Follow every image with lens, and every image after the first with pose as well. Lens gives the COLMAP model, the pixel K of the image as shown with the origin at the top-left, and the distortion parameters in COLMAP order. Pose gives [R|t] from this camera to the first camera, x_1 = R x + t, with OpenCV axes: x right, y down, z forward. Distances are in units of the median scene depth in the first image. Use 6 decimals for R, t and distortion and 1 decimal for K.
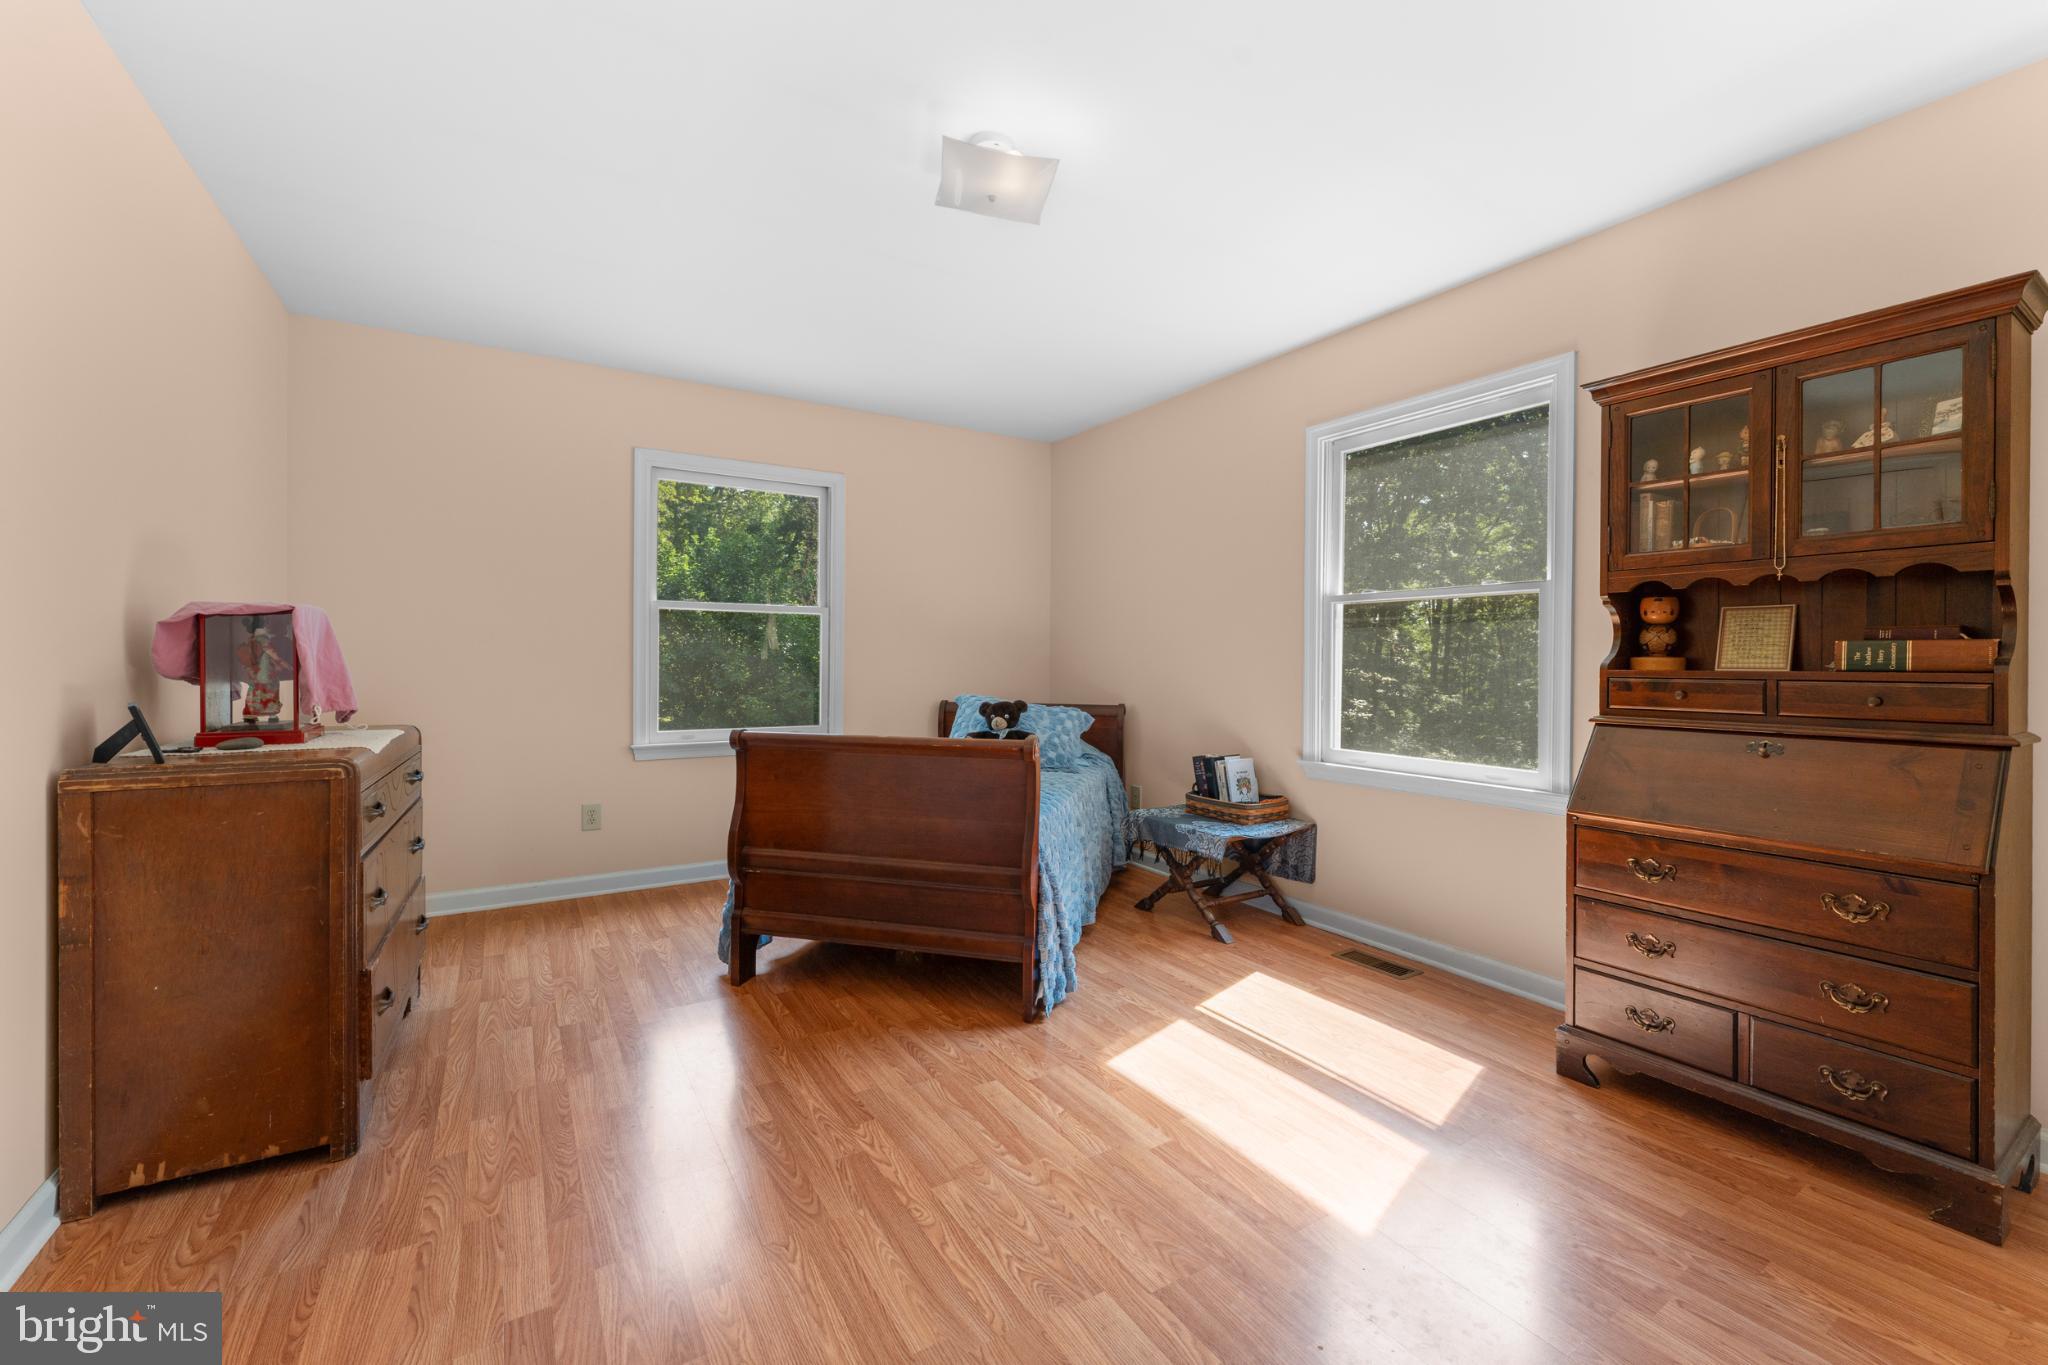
lens RADIAL K [[826.4, 0, 1015.8], [0, 826.4, 668.8], [0, 0, 1]] dist [-0.001804, 0.001047]
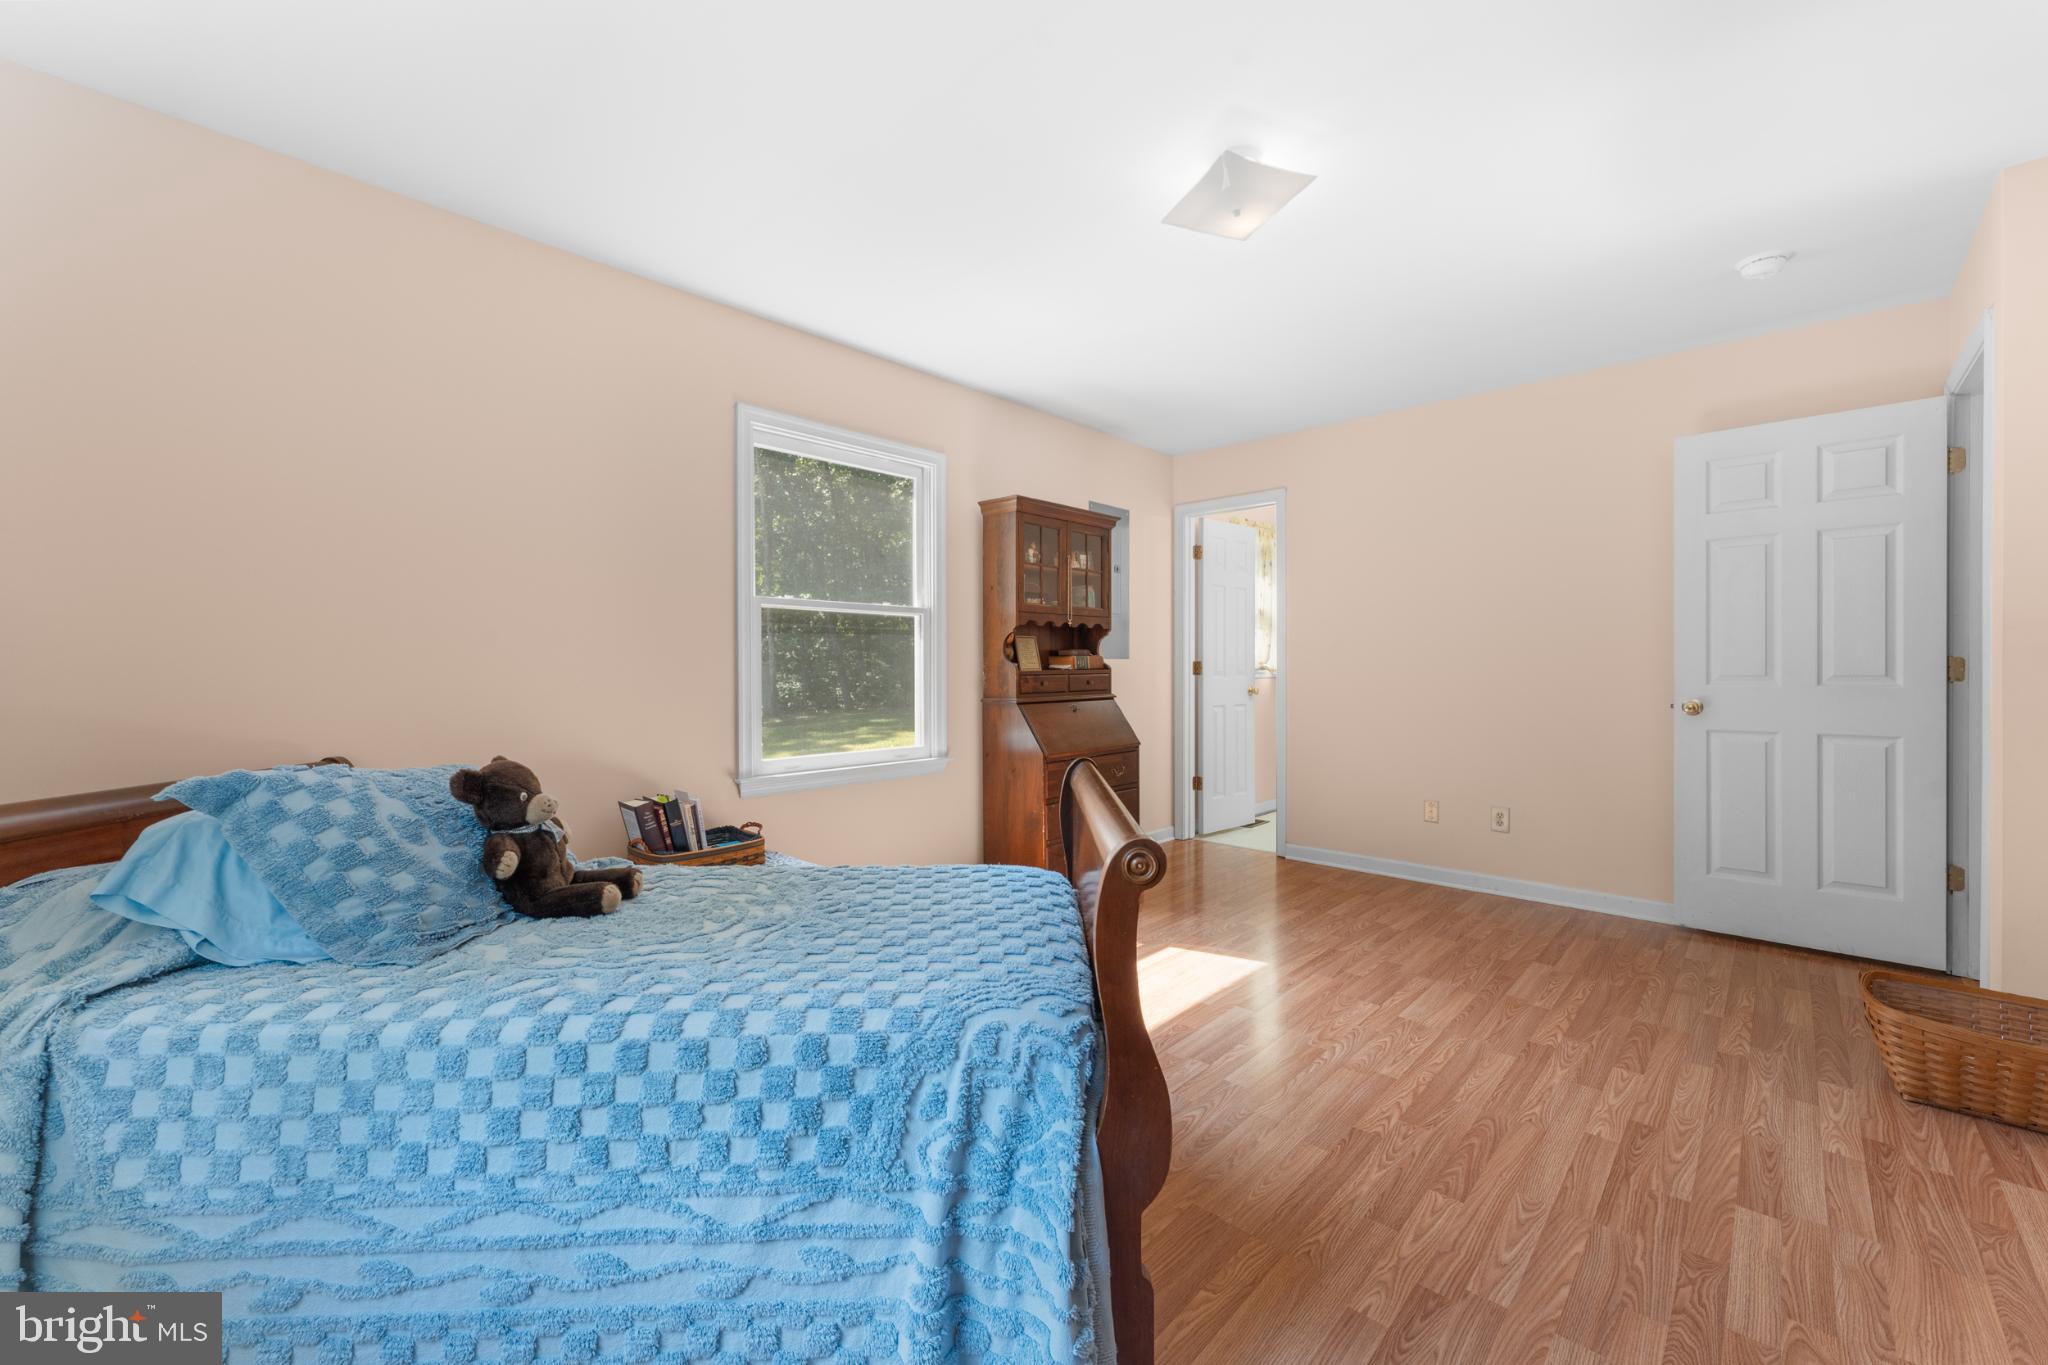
lens RADIAL K [[826.4, 0, 1015.5], [0, 826.4, 668.2], [0, 0, 1]] dist [-0.001804, 0.001047]
pose [[-0.262341, -0.011387, 0.964908, -1.051858], [0.008451, 0.999865, 0.014097, -0.031738], [-0.964938, 0.011853, -0.262210, 1.695372]]
